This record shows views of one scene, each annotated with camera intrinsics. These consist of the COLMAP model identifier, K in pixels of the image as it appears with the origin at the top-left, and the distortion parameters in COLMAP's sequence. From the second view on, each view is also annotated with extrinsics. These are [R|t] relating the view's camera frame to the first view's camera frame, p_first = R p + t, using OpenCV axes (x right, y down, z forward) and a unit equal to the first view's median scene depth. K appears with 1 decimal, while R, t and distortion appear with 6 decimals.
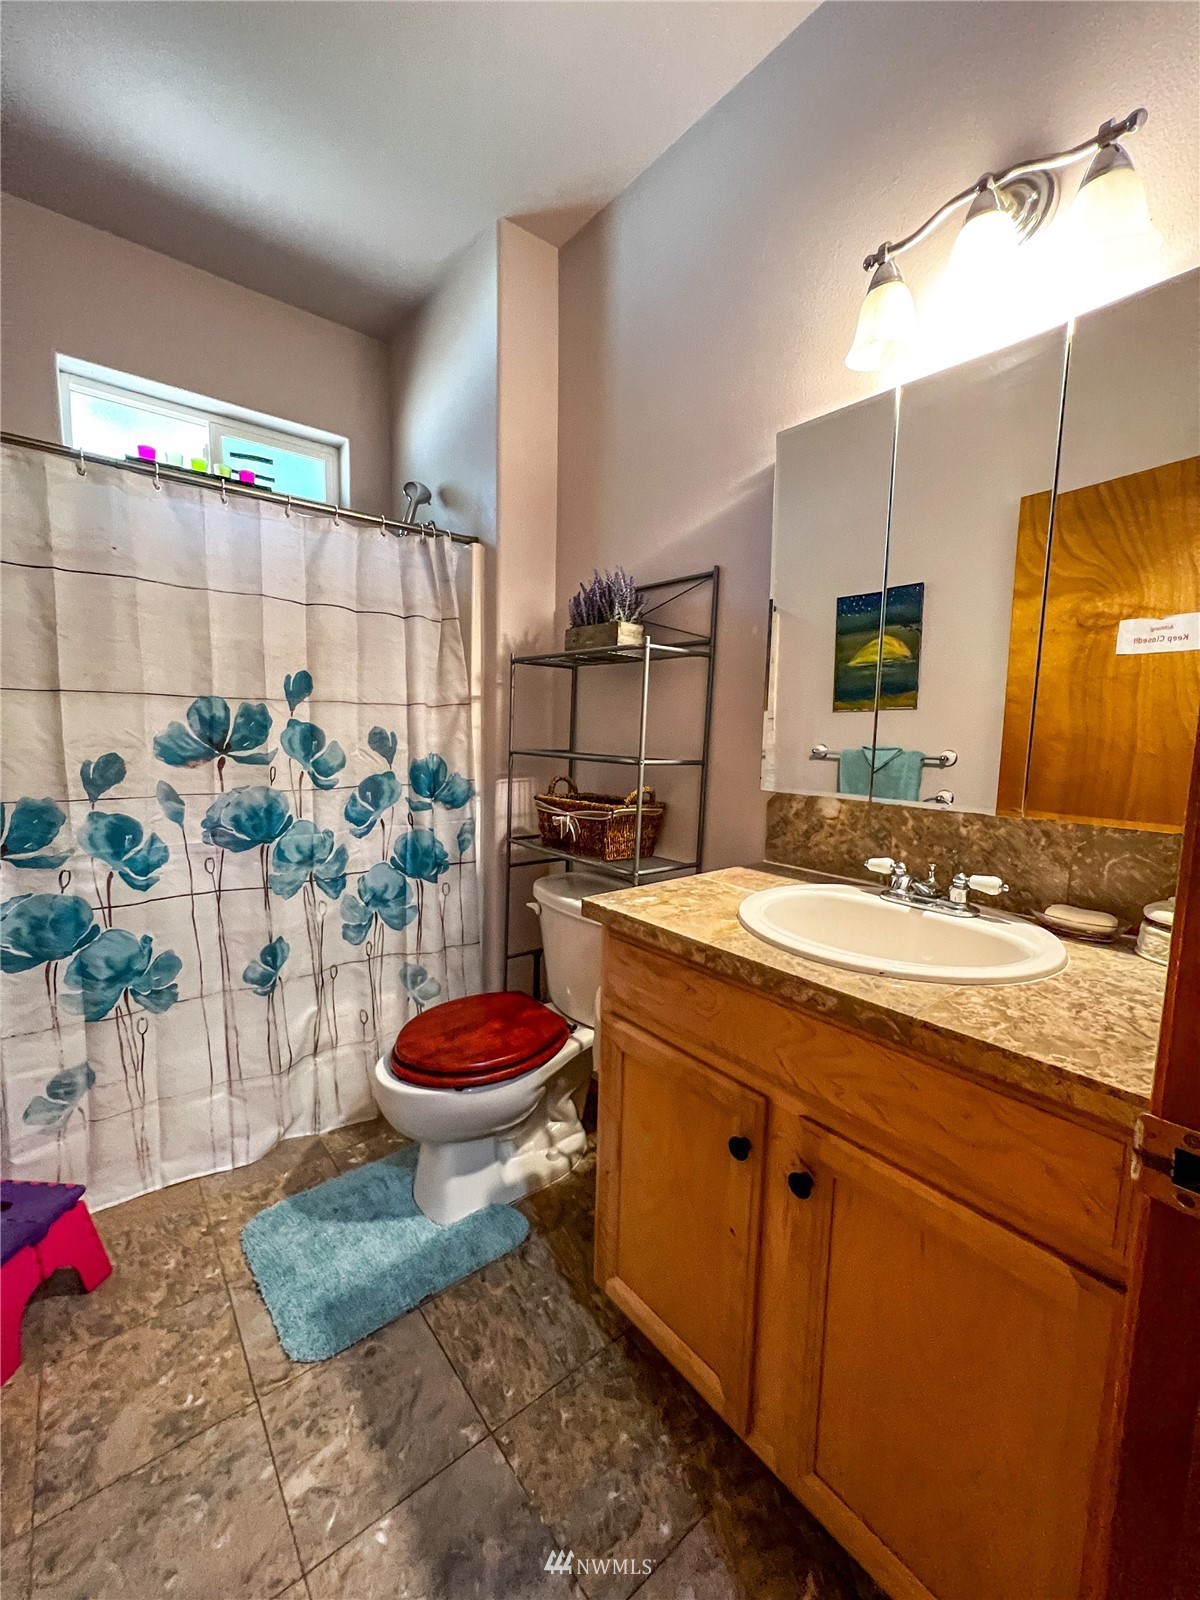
lens RADIAL K [[645.6, 0, 596.8], [0, 645.6, 799.3], [0, 0, 1]] dist [-0.006772, 0.002299]
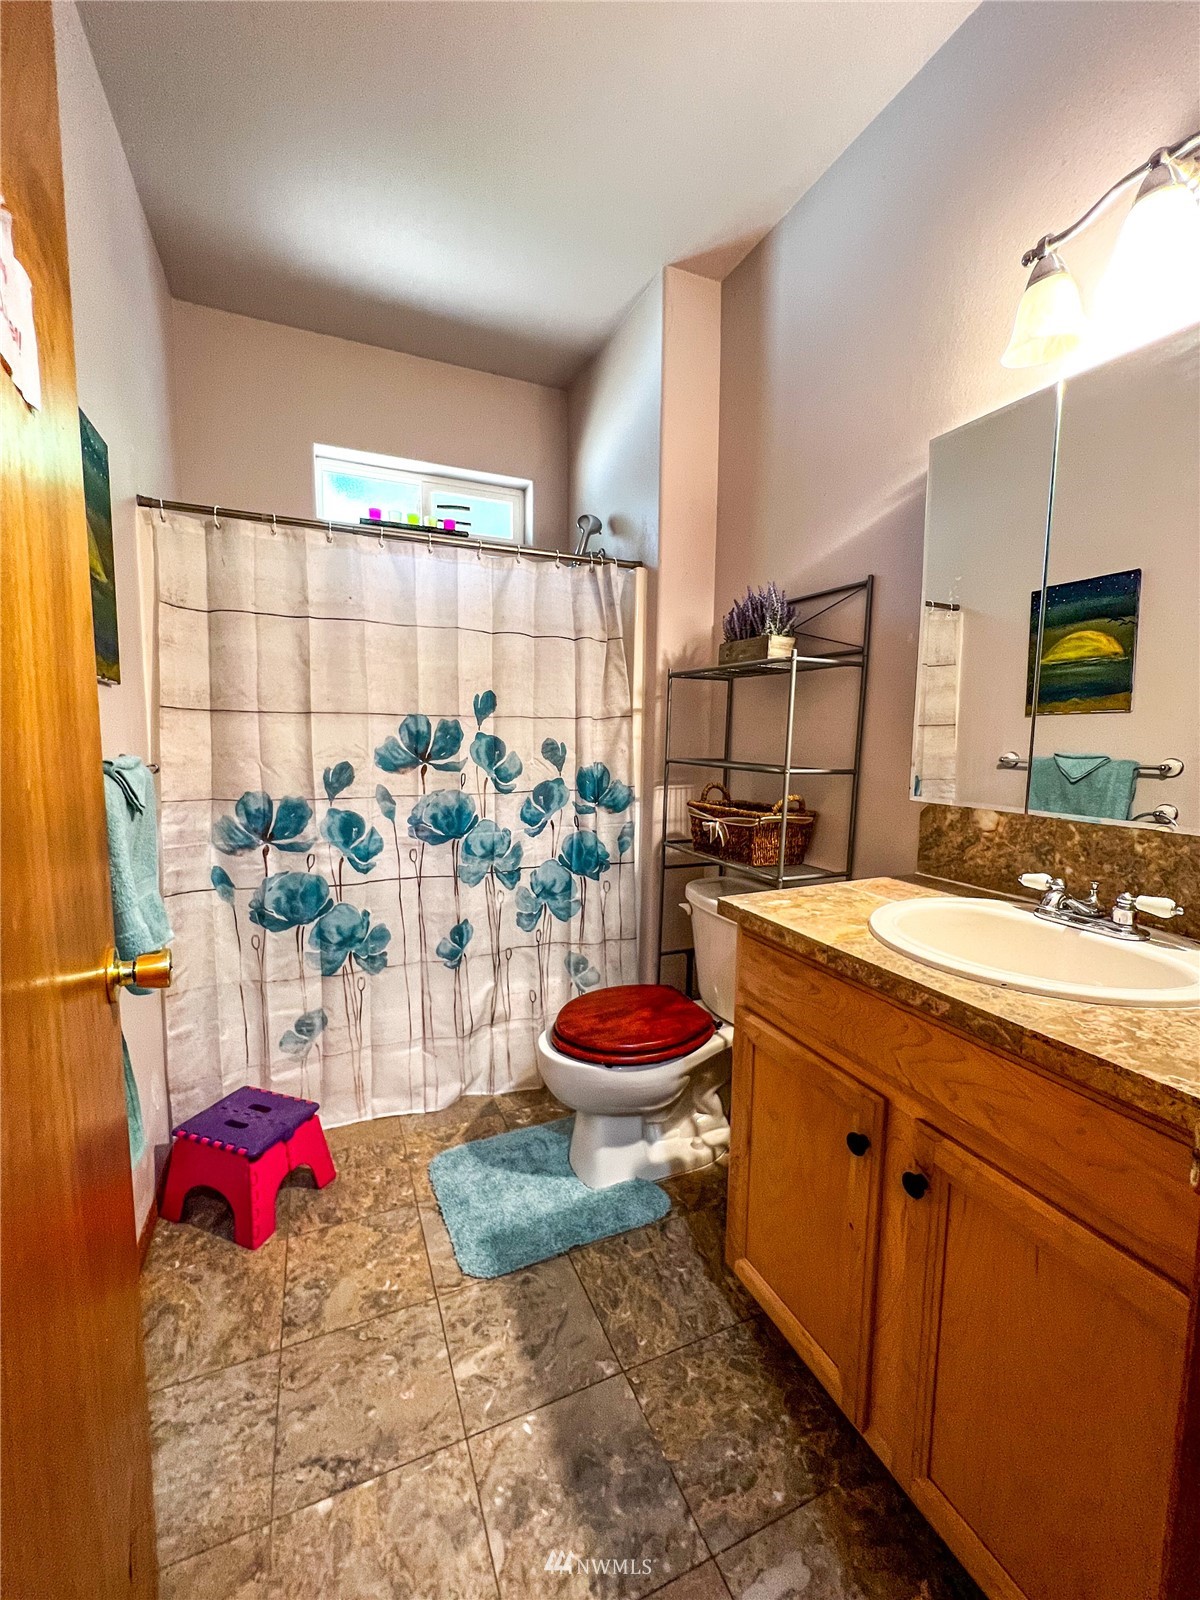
lens RADIAL K [[645.6, 0, 597.4], [0, 645.6, 798.8], [0, 0, 1]] dist [-0.006772, 0.002299]
pose [[0.963689, 0.016535, -0.266515, 0.048534], [-0.019545, 0.999772, -0.008647, 0.001219], [0.266312, 0.013542, 0.963792, -0.068366]]
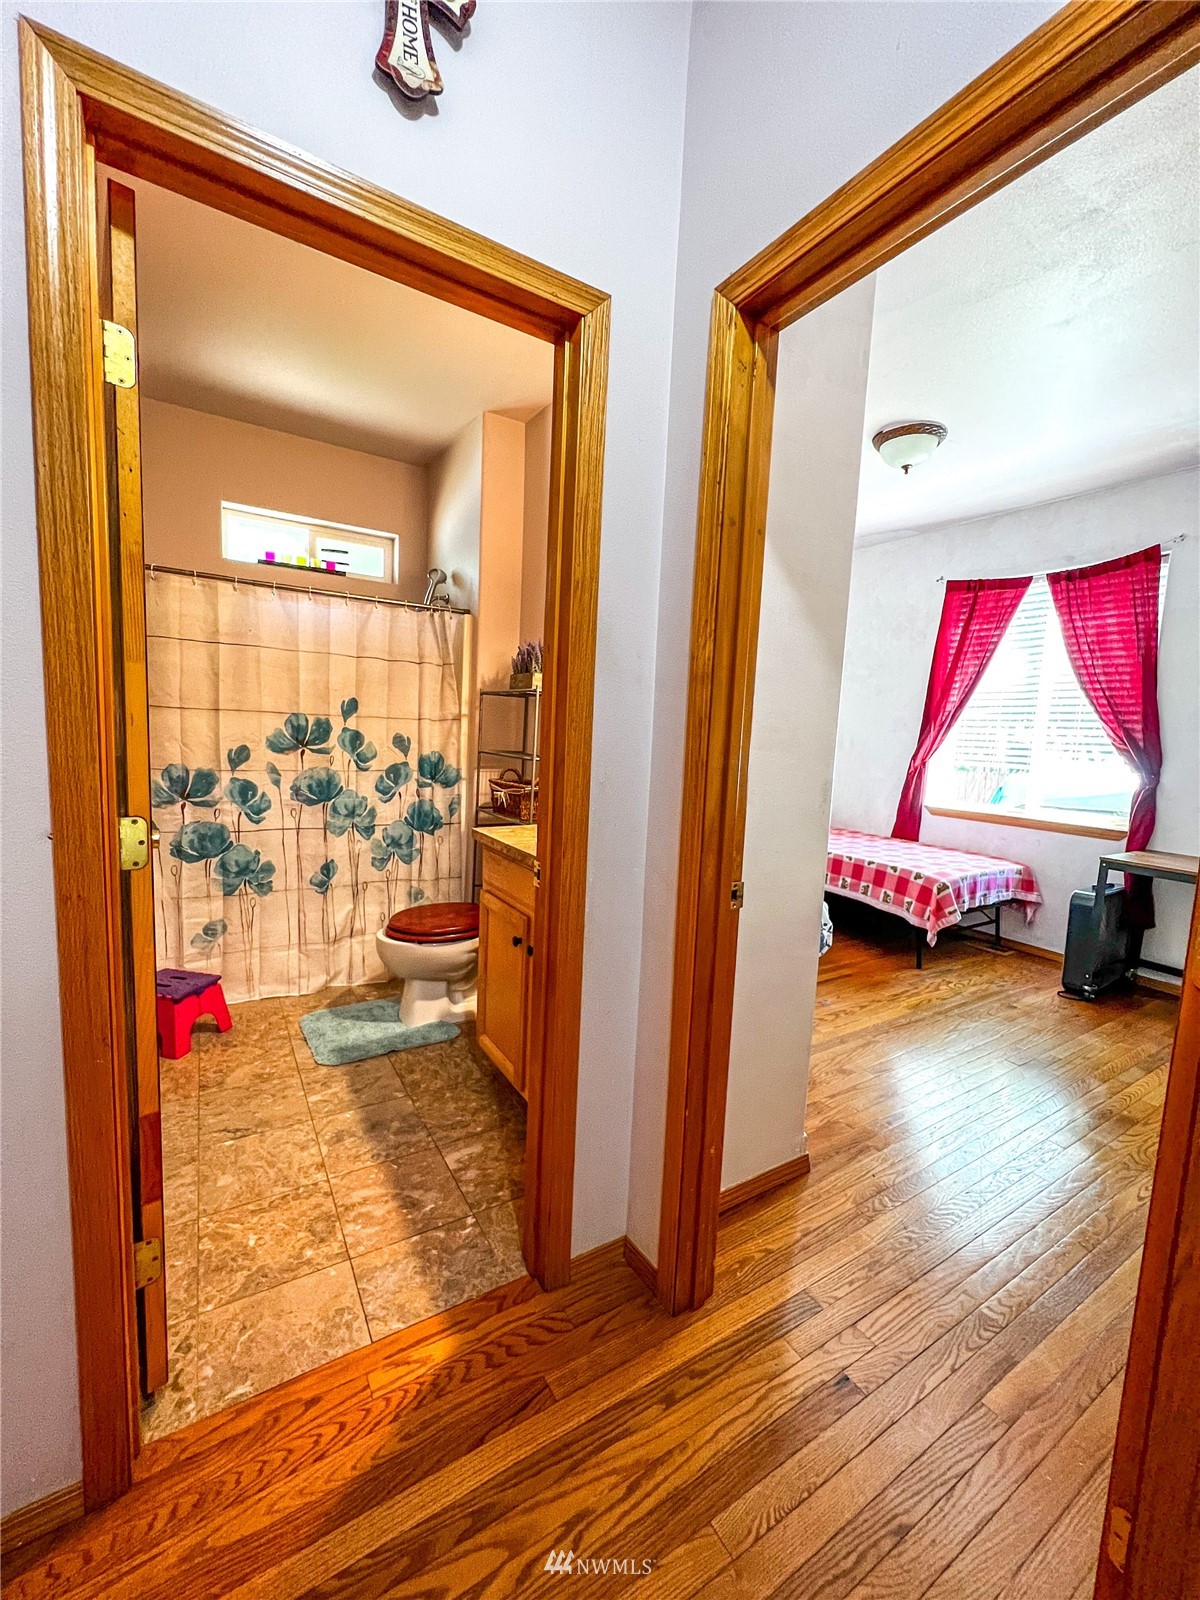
lens RADIAL K [[645.6, 0, 597.5], [0, 645.6, 797.0], [0, 0, 1]] dist [-0.006772, 0.002299]
pose [[0.991155, 0.037841, -0.127201, 0.415031], [-0.039182, 0.999200, -0.008060, 0.045040], [0.126794, 0.012973, 0.991844, -0.594809]]
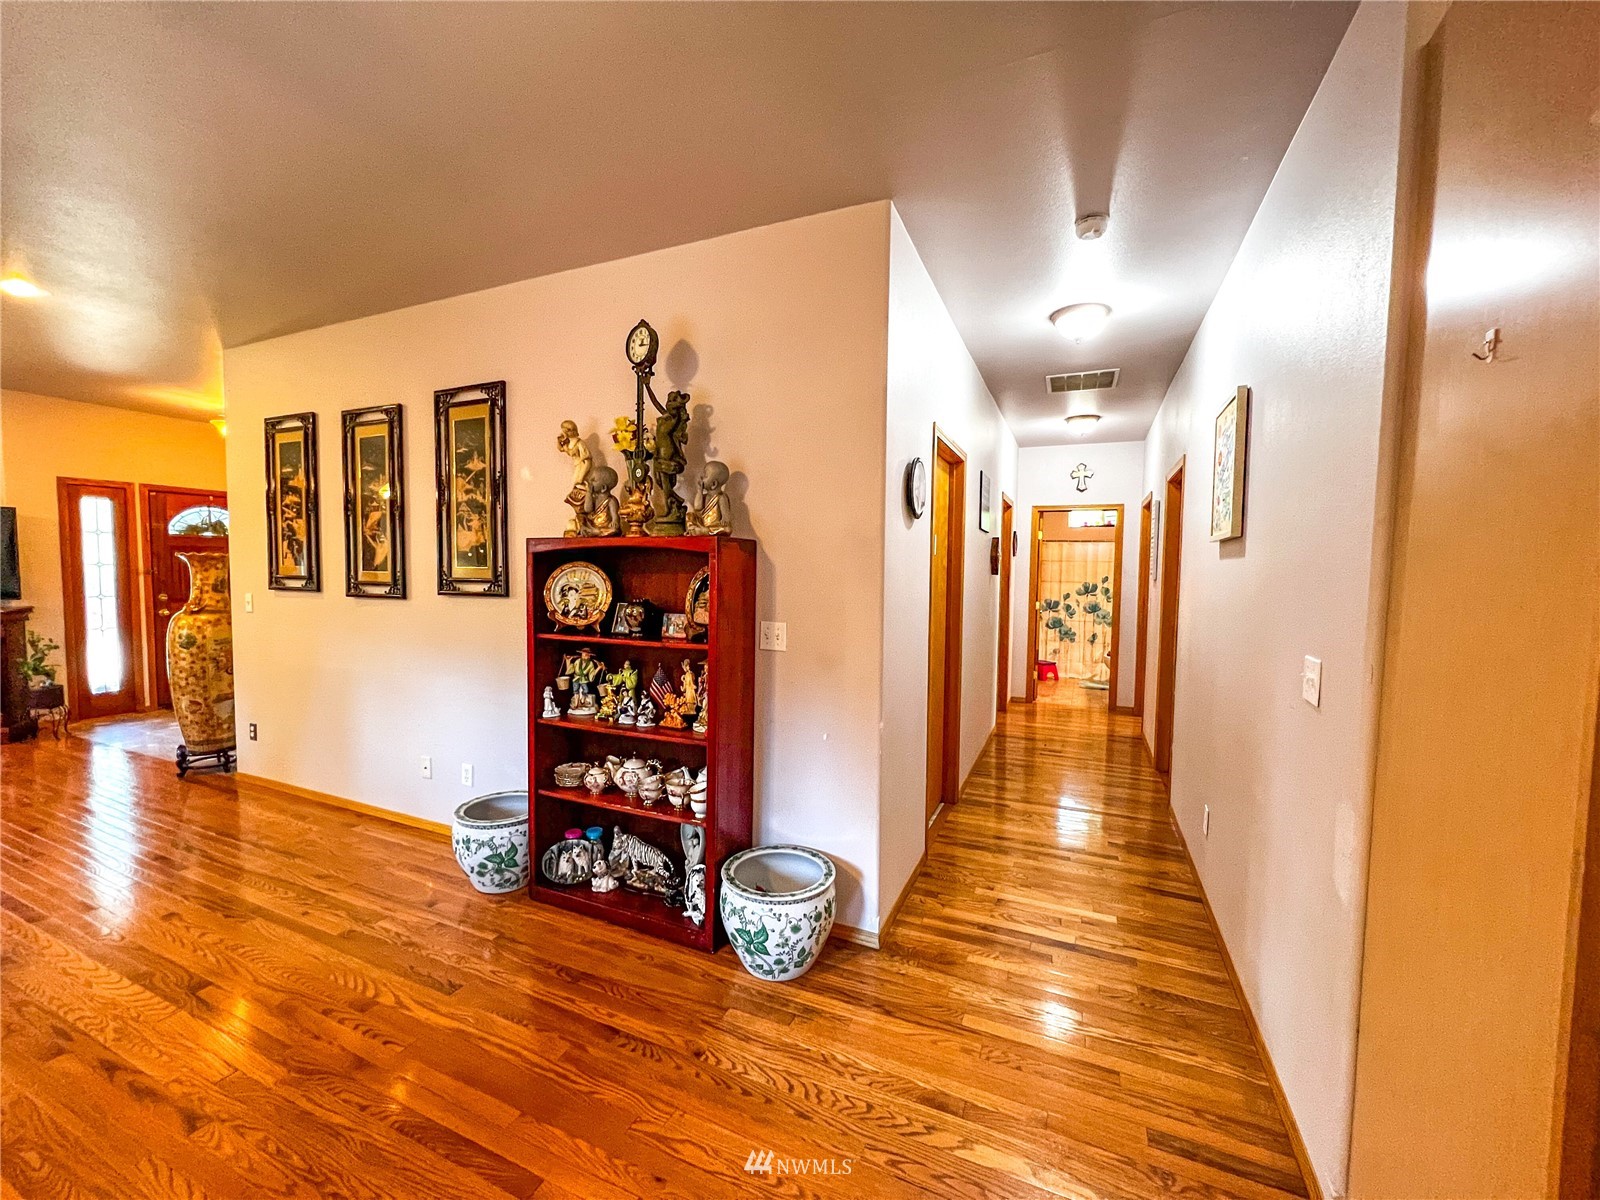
lens RADIAL K [[638.8, 0, 800.3], [0, 638.8, 609.0], [0, 0, 1]] dist [-0.003777, 0.000906]
pose [[0.449363, 0.039609, -0.892471, 2.892971], [-0.103350, 0.994614, -0.007894, 0.324581], [0.887351, 0.095784, 0.451036, -3.258491]]
